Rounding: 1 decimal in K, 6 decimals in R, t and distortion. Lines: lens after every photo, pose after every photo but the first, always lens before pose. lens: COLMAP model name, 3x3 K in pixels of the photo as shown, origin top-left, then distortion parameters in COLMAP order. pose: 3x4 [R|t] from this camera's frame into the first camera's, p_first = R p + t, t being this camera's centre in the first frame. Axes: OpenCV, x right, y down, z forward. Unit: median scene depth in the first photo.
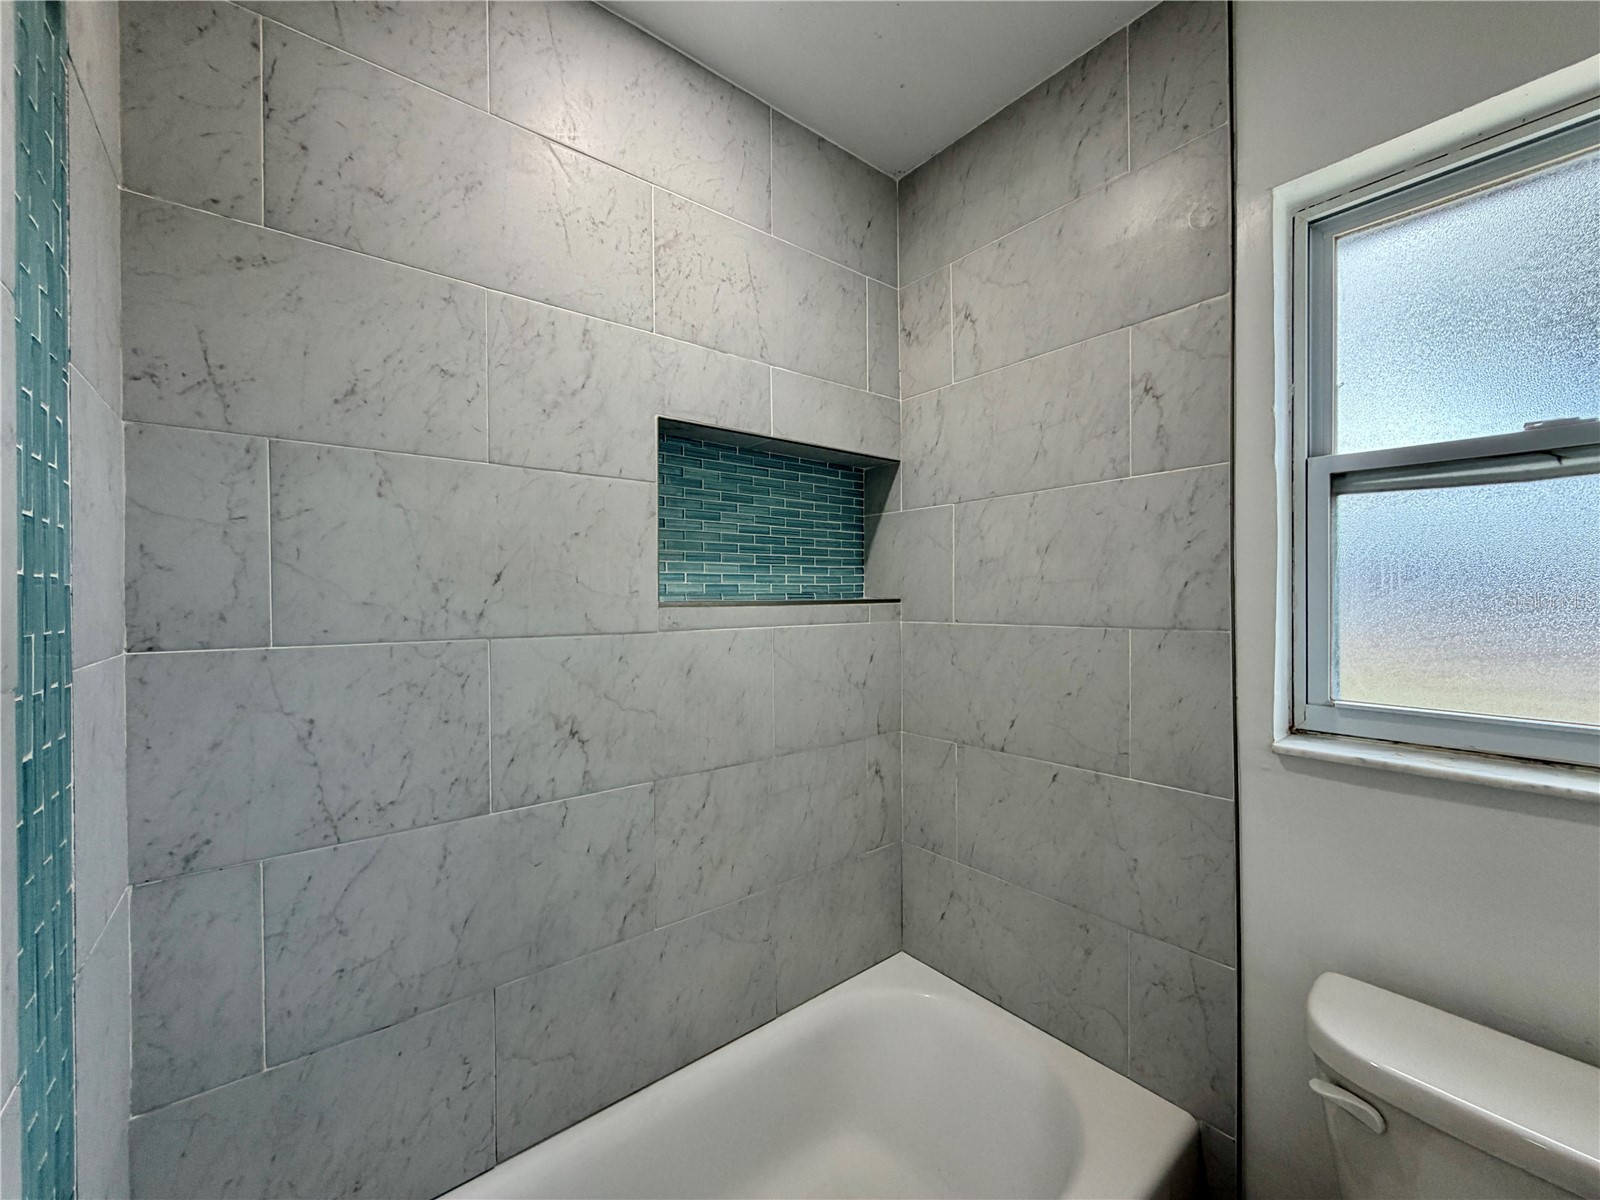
lens RADIAL K [[637.4, 0, 797.9], [0, 637.4, 602.9], [0, 0, 1]] dist [0.001251, -0.000532]
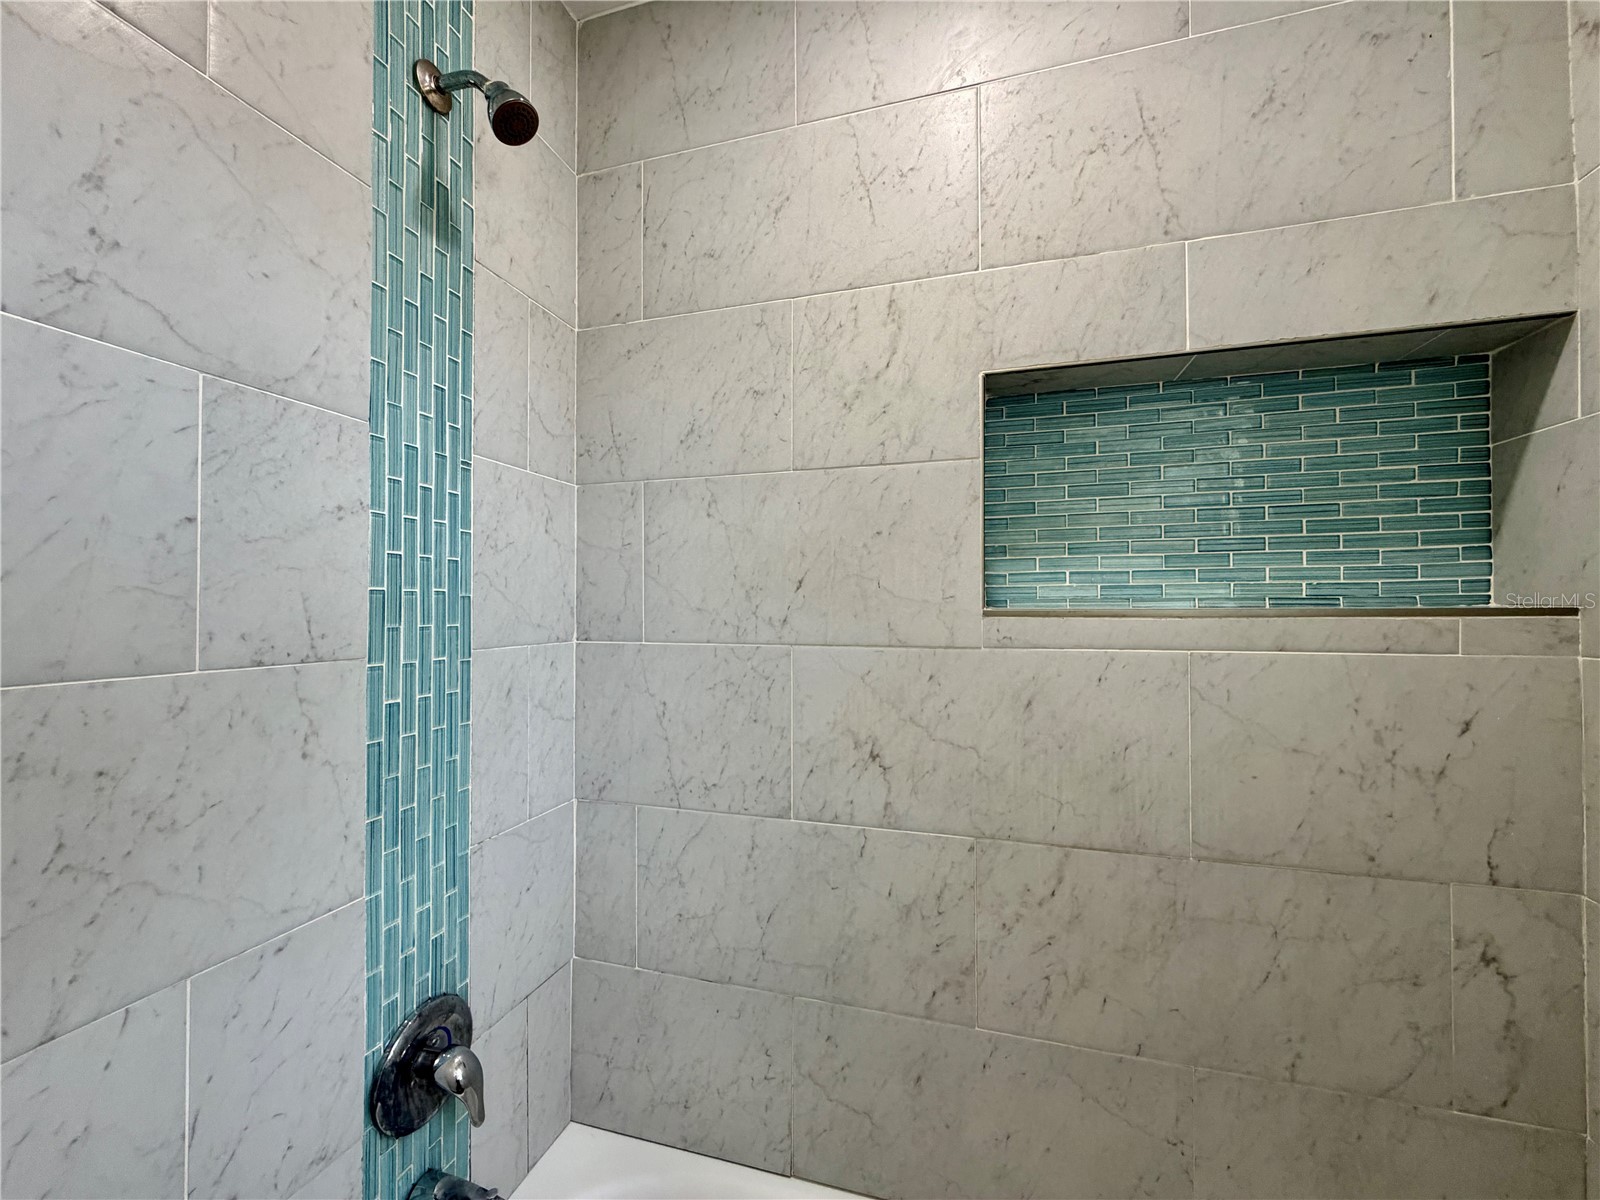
lens RADIAL K [[644.4, 0, 800.0], [0, 644.4, 600.0], [0, 0, 1]] dist [-0.000206, 0.000160]
pose [[0.569255, -0.001396, -0.822160, 0.323443], [-0.007319, 0.999950, -0.006765, -0.007296], [0.822129, 0.009869, 0.569216, 0.388428]]
